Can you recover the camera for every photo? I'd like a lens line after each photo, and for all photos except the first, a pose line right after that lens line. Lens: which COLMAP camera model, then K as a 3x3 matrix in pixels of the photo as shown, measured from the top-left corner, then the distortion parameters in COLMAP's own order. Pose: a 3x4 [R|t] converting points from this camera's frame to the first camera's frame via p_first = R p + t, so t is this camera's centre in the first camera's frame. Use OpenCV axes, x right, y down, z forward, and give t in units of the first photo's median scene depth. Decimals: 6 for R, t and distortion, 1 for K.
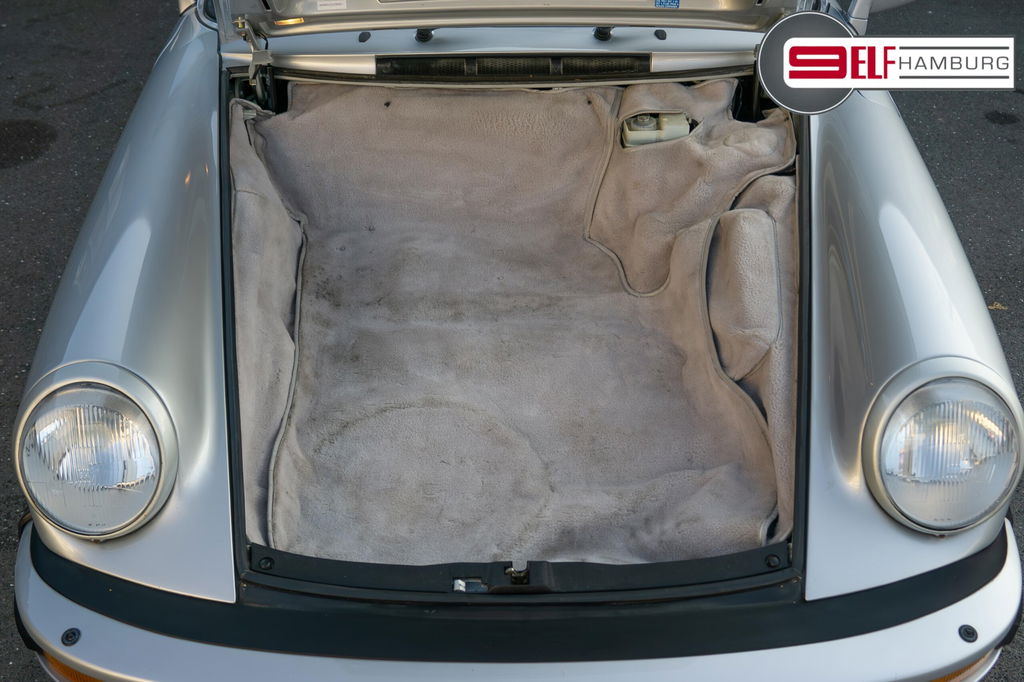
lens RADIAL K [[1262.8, 0, 512.0], [0, 1262.8, 341.0], [0, 0, 1]] dist [-0.014271, -0.061200]
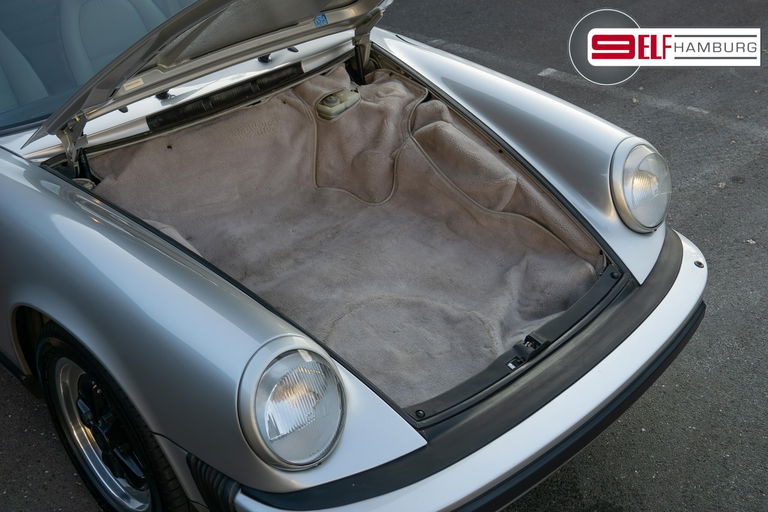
lens RADIAL K [[947.1, 0, 384.0], [0, 947.1, 256.0], [0, 0, 1]] dist [-0.014271, -0.061200]
pose [[0.714343, -0.384914, 0.584428, -0.574426], [0.420446, 0.903671, 0.081263, -0.068357], [-0.559410, 0.187671, 0.807366, 0.075672]]
